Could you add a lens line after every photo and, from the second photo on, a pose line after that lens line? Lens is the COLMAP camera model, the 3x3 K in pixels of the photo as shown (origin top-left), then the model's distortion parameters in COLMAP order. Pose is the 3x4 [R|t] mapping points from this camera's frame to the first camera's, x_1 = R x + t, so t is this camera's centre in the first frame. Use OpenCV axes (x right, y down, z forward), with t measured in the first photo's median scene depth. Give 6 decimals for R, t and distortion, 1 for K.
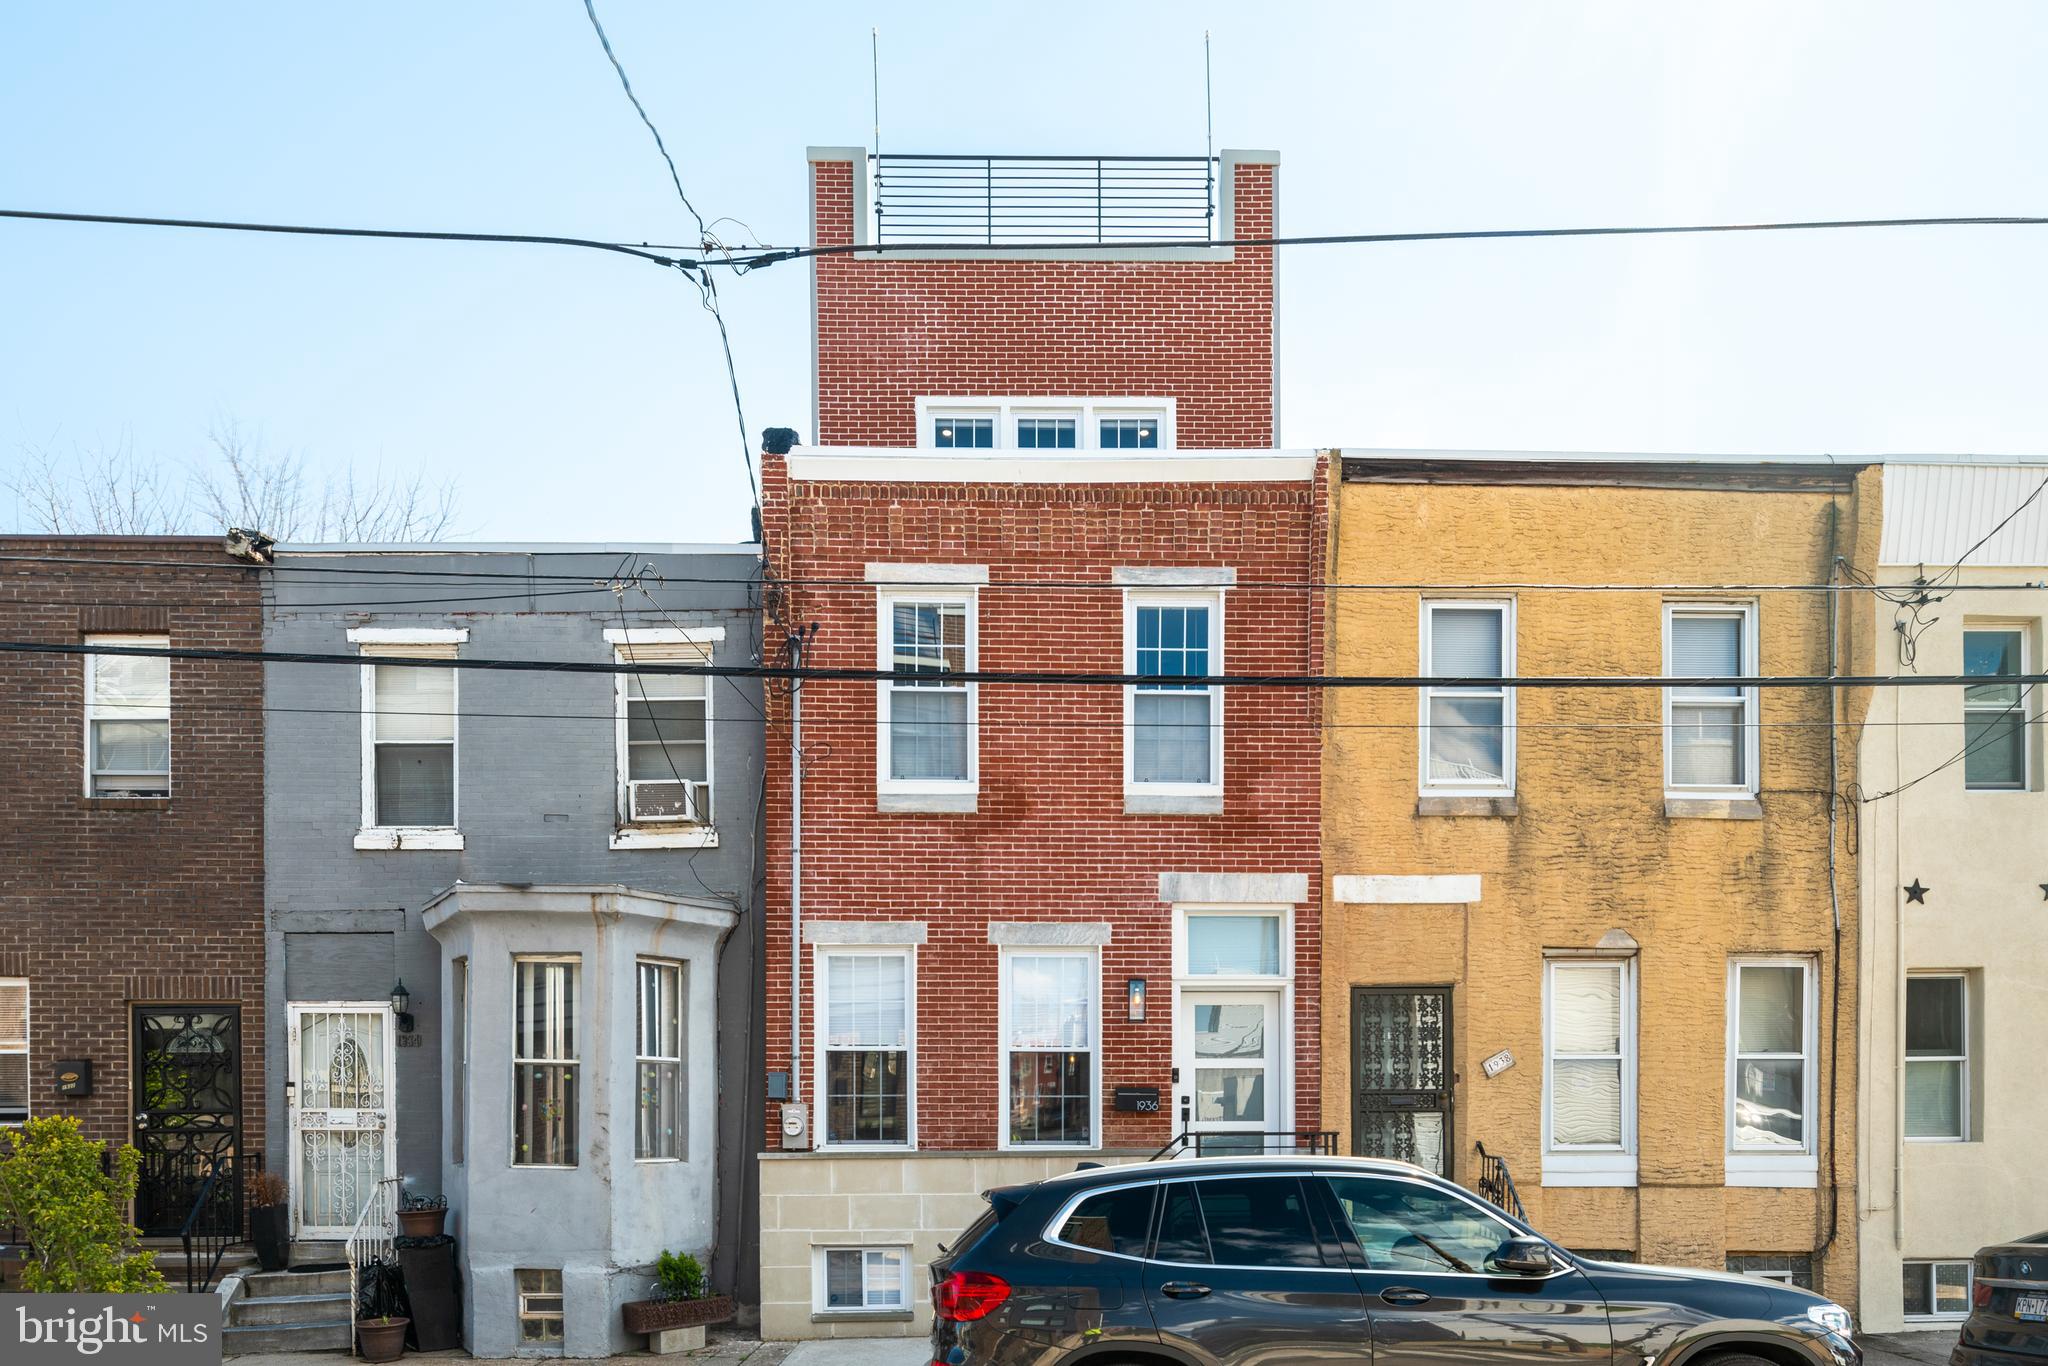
lens RADIAL K [[1022.4, 0, 1013.9], [0, 1022.4, 684.3], [0, 0, 1]] dist [-0.001175, -0.000639]
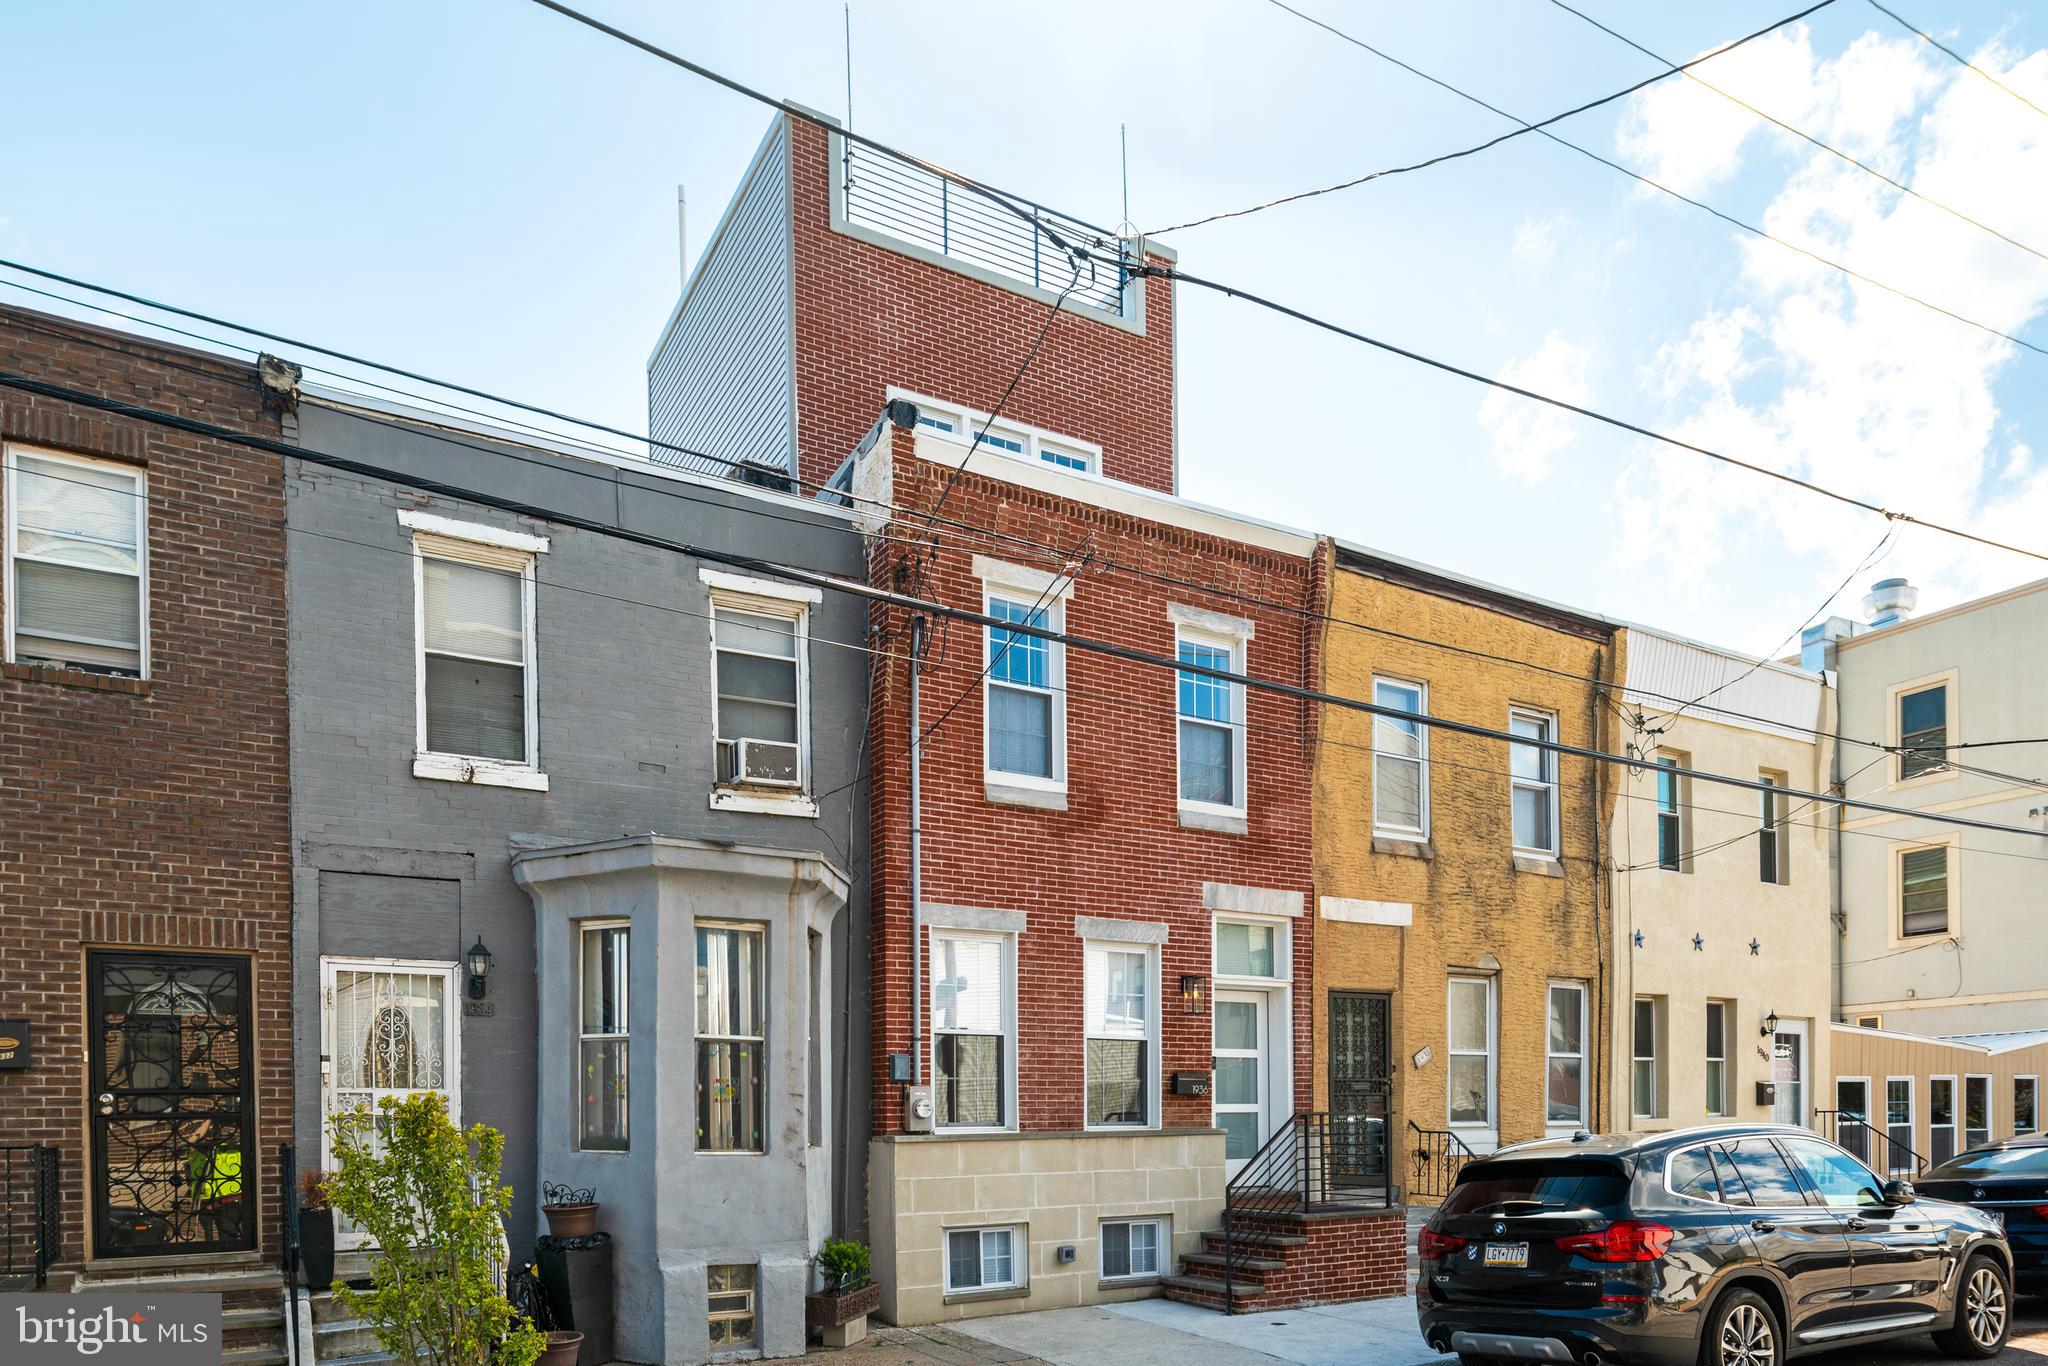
lens RADIAL K [[982.1, 0, 1024.0], [0, 982.1, 683.0], [0, 0, 1]] dist [-0.000637, -0.000793]
pose [[0.918814, 0.154627, 0.363140, -0.479784], [-0.152187, 0.987714, -0.035509, 0.038322], [-0.364169, -0.022639, 0.931058, 0.076012]]
